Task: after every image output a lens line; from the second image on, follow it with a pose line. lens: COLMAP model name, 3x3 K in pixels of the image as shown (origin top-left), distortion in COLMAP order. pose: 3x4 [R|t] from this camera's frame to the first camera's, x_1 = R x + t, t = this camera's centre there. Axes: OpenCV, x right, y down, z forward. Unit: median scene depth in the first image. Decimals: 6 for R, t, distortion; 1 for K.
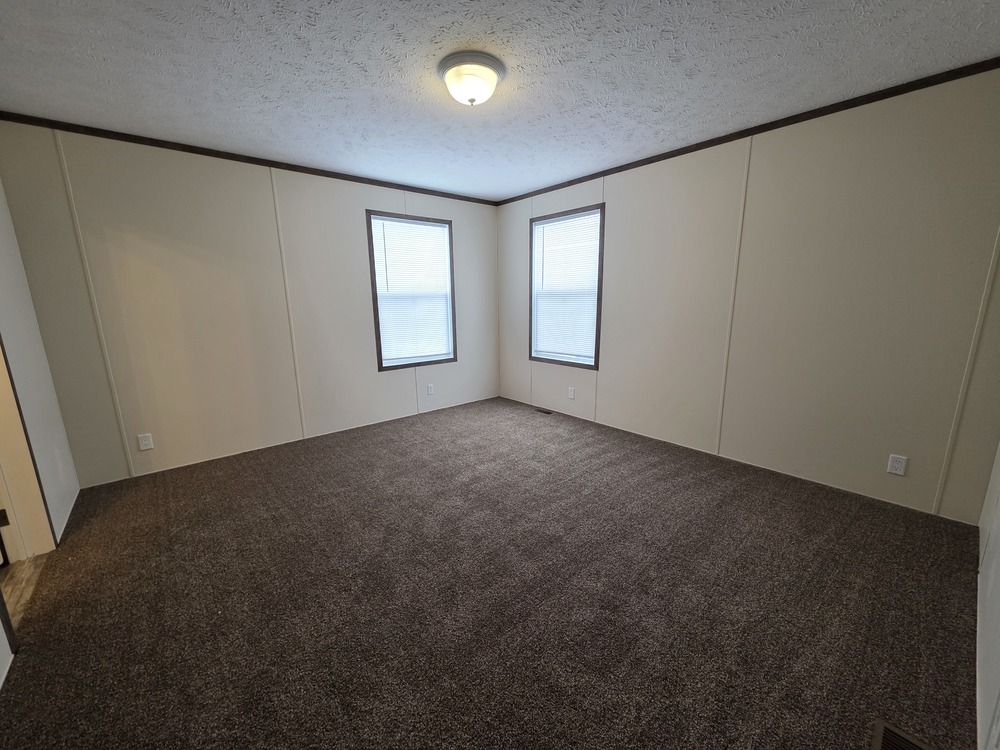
lens RADIAL K [[396.4, 0, 500.0], [0, 396.4, 380.0], [0, 0, 1]] dist [0.000324, 0.000327]
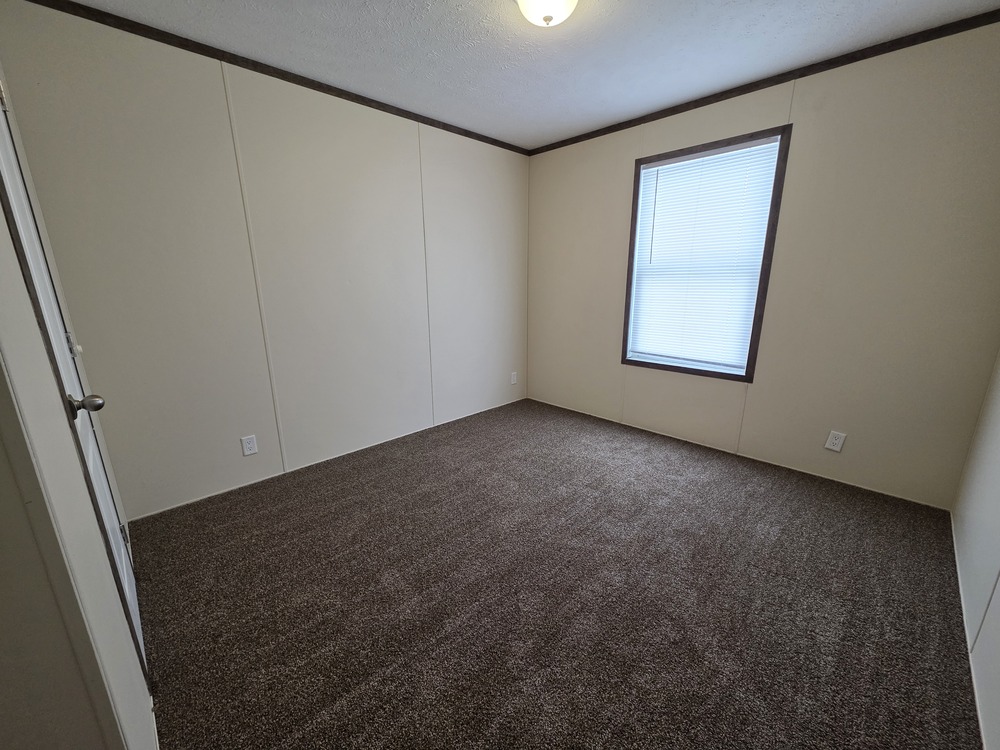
lens RADIAL K [[396.4, 0, 489.5], [0, 396.4, 380.1], [0, 0, 1]] dist [0.000324, 0.000327]
pose [[0.995632, -0.010757, 0.092740, -0.243908], [0.006551, 0.998941, 0.045536, -0.057523], [-0.093131, -0.044729, 0.994649, 0.334078]]
